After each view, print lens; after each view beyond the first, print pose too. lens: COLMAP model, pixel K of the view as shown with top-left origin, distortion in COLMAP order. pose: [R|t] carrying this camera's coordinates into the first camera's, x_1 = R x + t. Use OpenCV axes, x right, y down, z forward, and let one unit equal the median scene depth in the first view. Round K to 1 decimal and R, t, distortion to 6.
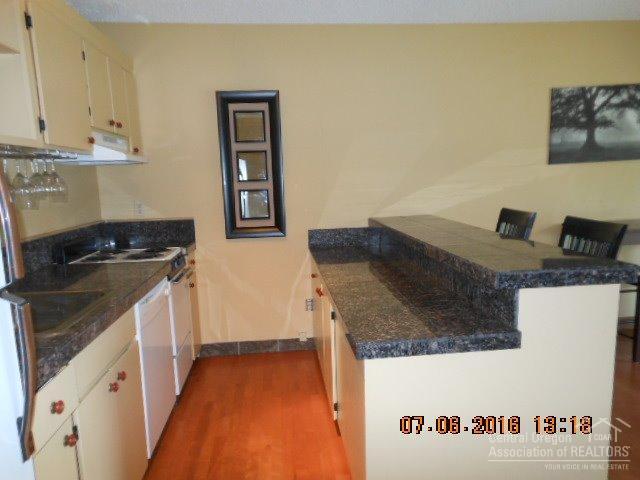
lens RADIAL K [[472.2, 0, 327.2], [0, 472.2, 259.4], [0, 0, 1]] dist [0.004297, 0.006097]
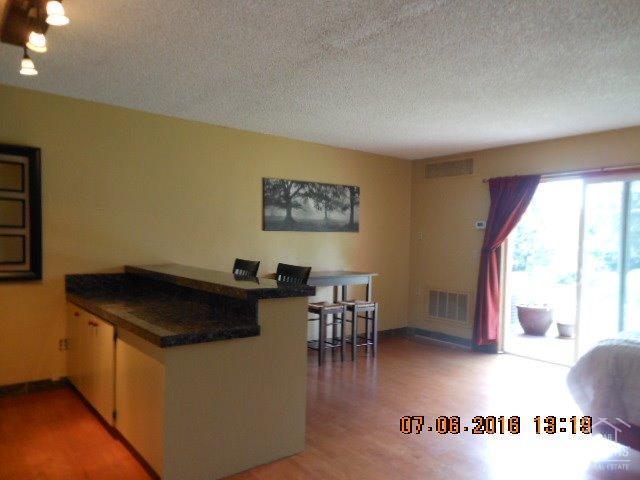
lens RADIAL K [[472.2, 0, 327.2], [0, 472.2, 259.4], [0, 0, 1]] dist [0.004297, 0.006097]
pose [[0.829393, 0.031389, 0.557784, -0.155687], [0.041990, 0.992094, -0.118266, 0.059698], [-0.557086, 0.121510, 0.821517, -0.251283]]
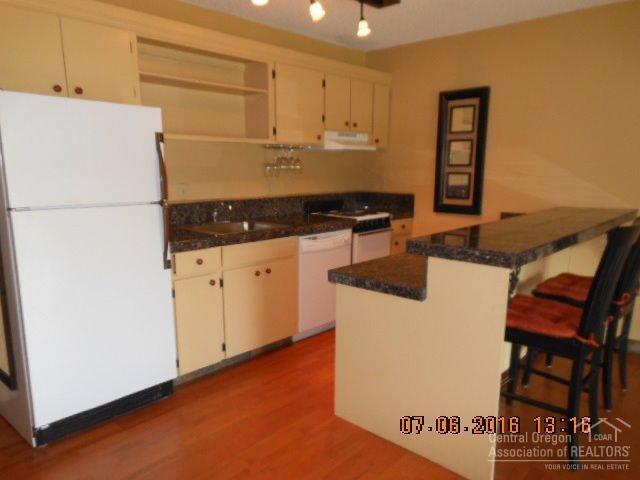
lens RADIAL K [[472.5, 0, 326.0], [0, 472.5, 269.7], [0, 0, 1]] dist [0.005322, 0.034297]
pose [[0.657463, 0.193305, -0.728269, 0.551924], [-0.147175, 0.980860, 0.127485, -0.012994], [0.738974, 0.023366, 0.673329, -0.041591]]
